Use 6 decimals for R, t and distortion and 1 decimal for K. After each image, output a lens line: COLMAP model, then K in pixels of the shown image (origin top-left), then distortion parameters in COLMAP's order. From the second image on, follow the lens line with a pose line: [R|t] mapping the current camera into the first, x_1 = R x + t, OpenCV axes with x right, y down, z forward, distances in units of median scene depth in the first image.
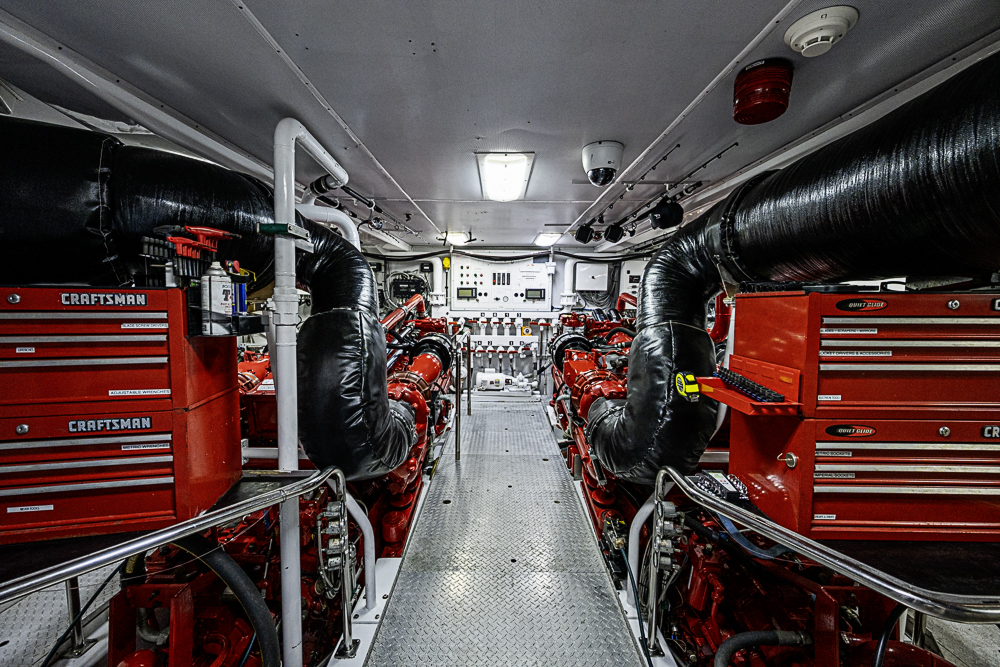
lens RADIAL K [[391.1, 0, 502.7], [0, 391.1, 328.9], [0, 0, 1]] dist [-0.002817, 0.000173]
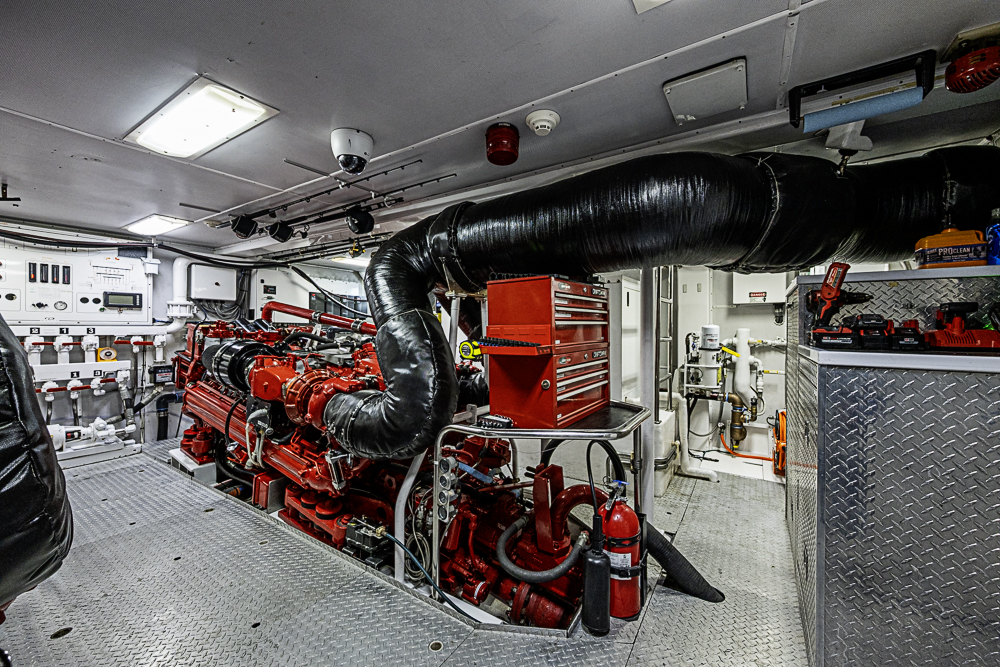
lens RADIAL K [[391.1, 0, 496.0], [0, 391.1, 332.0], [0, 0, 1]] dist [-0.002817, 0.000173]
pose [[0.540077, -0.015252, 0.841477, -0.145092], [0.070668, 0.997127, -0.027283, 0.033480], [-0.838644, 0.074200, 0.539603, 0.066661]]
